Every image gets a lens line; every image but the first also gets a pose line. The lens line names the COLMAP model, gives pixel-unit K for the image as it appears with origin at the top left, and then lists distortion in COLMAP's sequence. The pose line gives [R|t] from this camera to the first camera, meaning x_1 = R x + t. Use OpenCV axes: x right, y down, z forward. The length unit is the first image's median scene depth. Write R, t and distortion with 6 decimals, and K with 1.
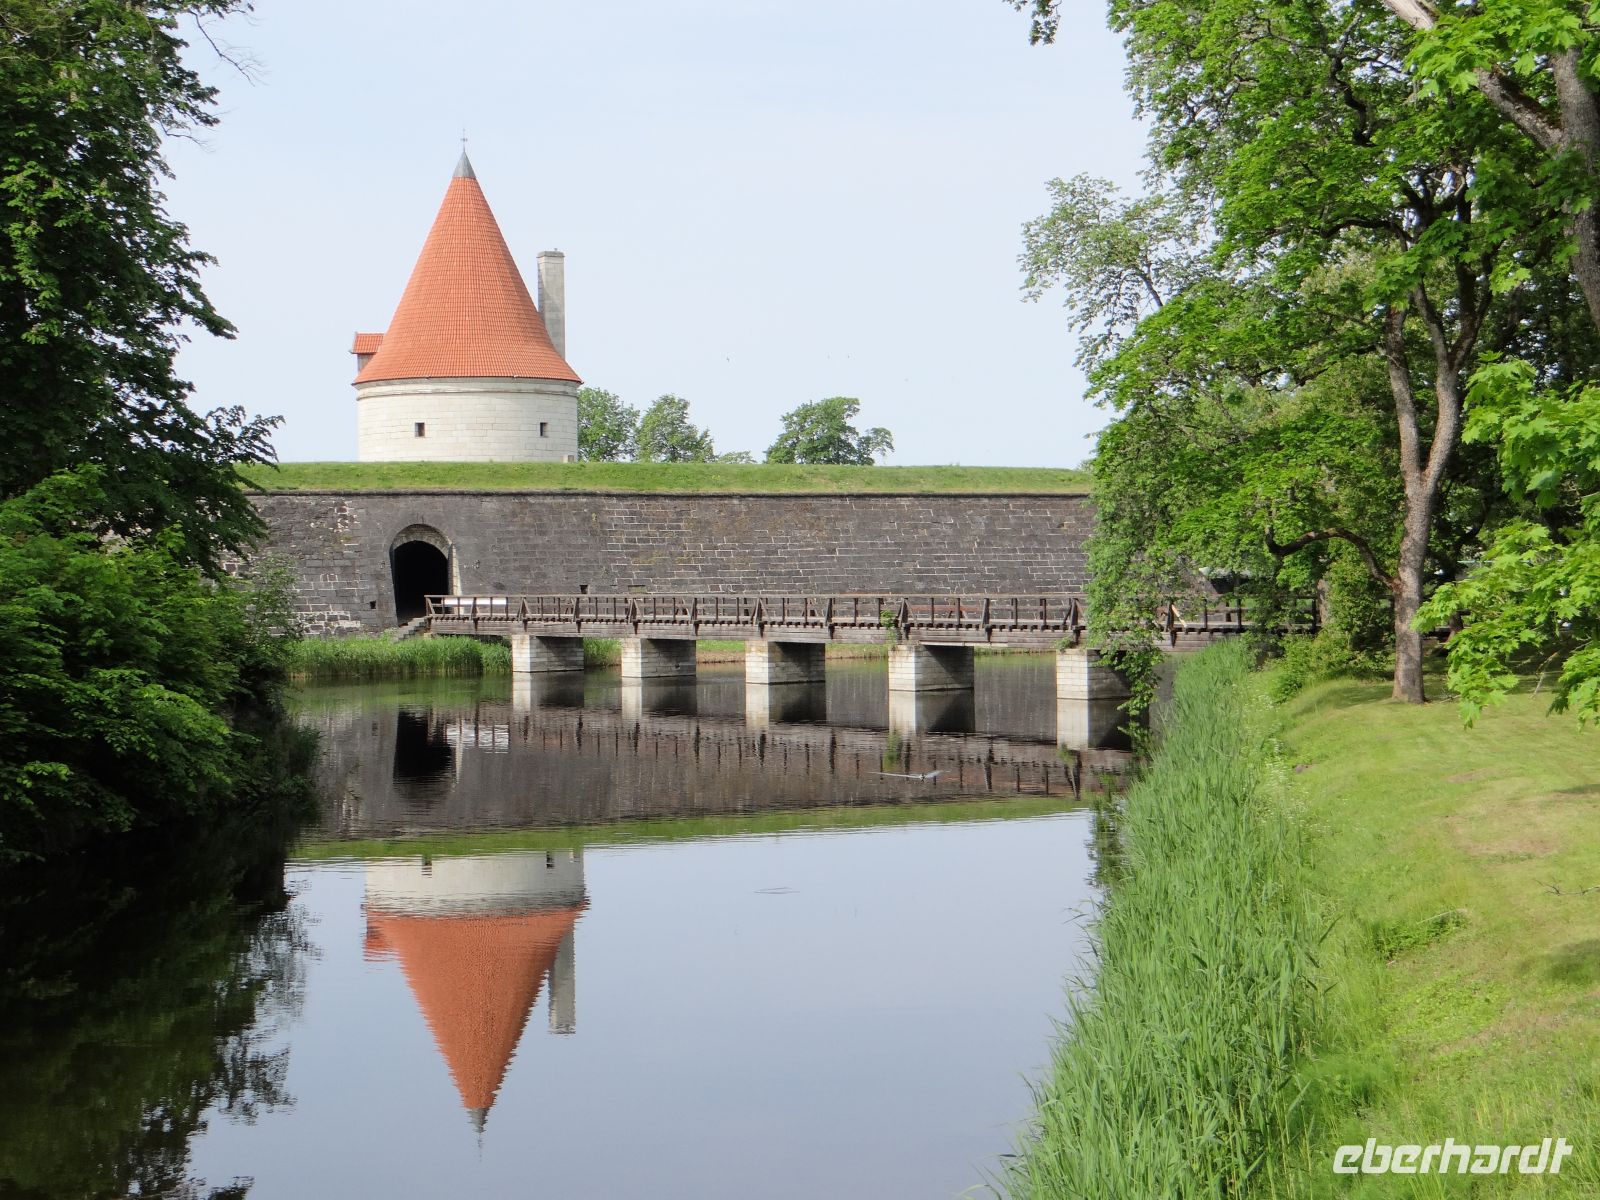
lens RADIAL K [[1412.3, 0, 800.0], [0, 1412.3, 600.0], [0, 0, 1]] dist [0.054056, 0.000001]
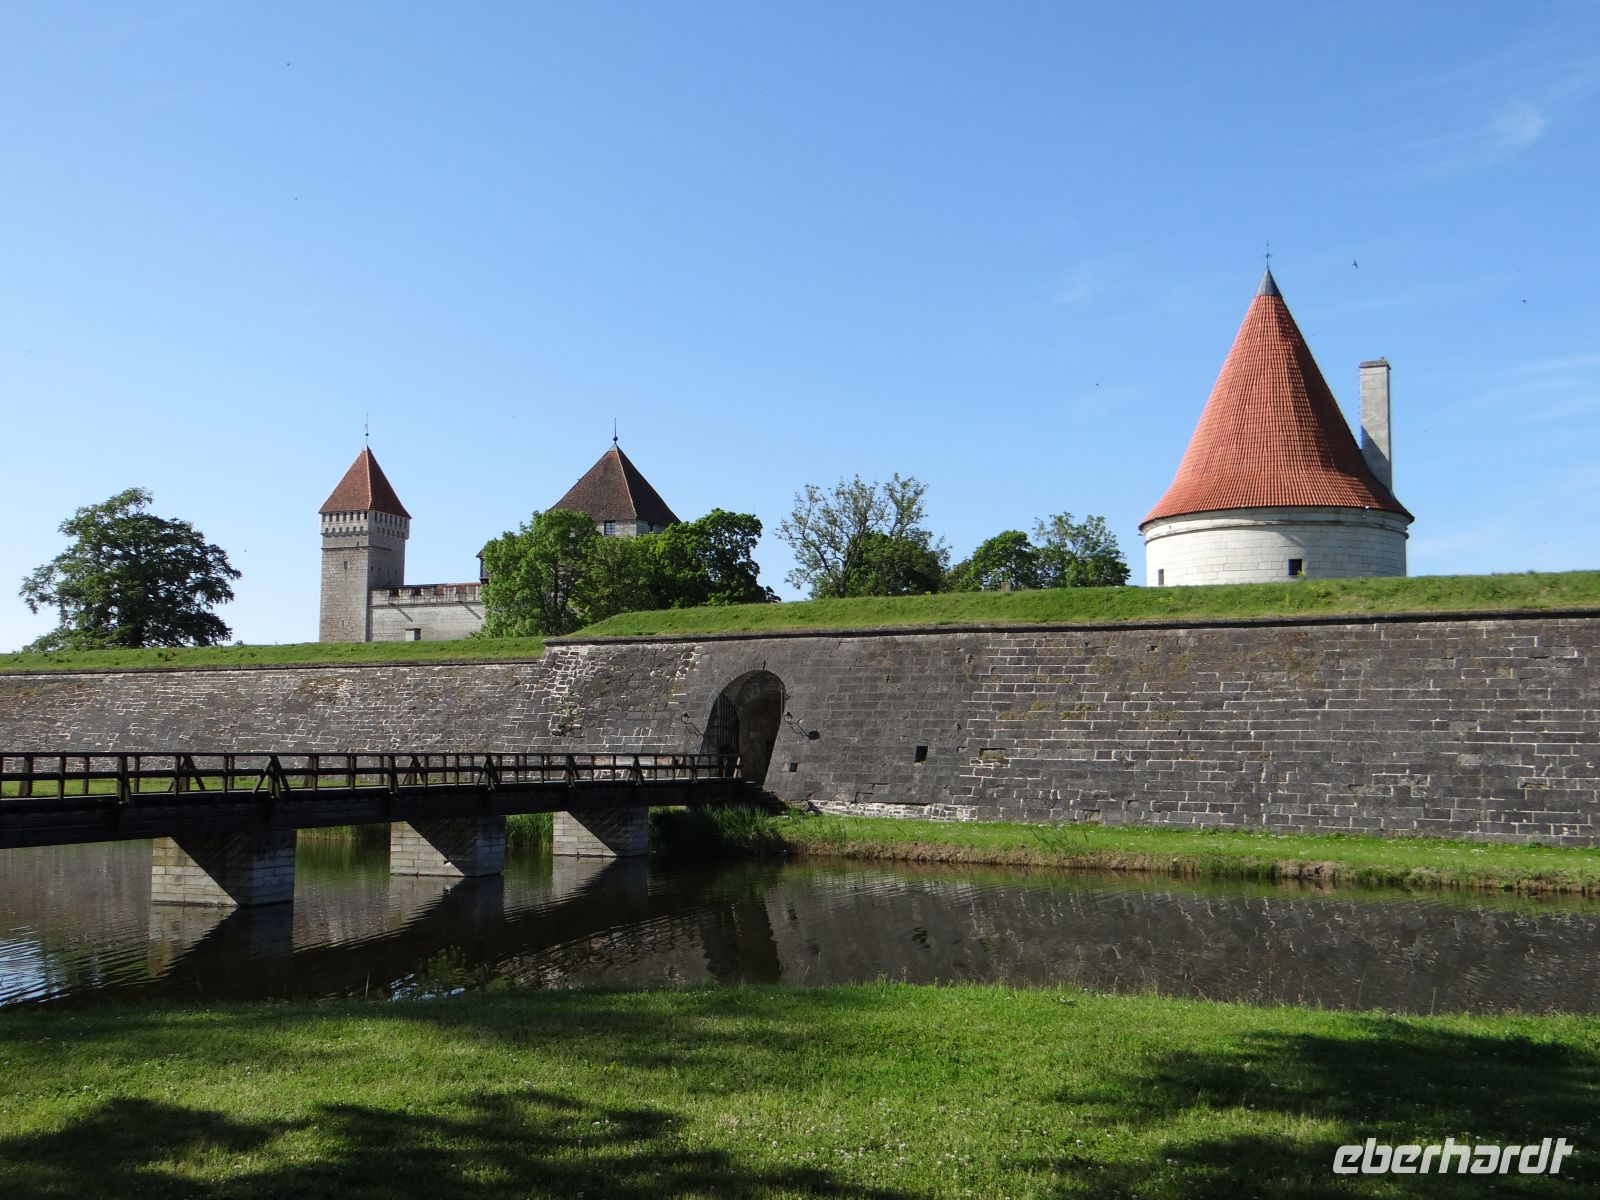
lens RADIAL K [[1412.3, 0, 800.0], [0, 1412.3, 600.0], [0, 0, 1]] dist [0.054056, 0.000001]
pose [[0.738483, -0.052206, -0.672248, 0.297296], [-0.028998, 0.993617, -0.109019, -0.003707], [0.673648, 0.100002, 0.732255, 0.365209]]
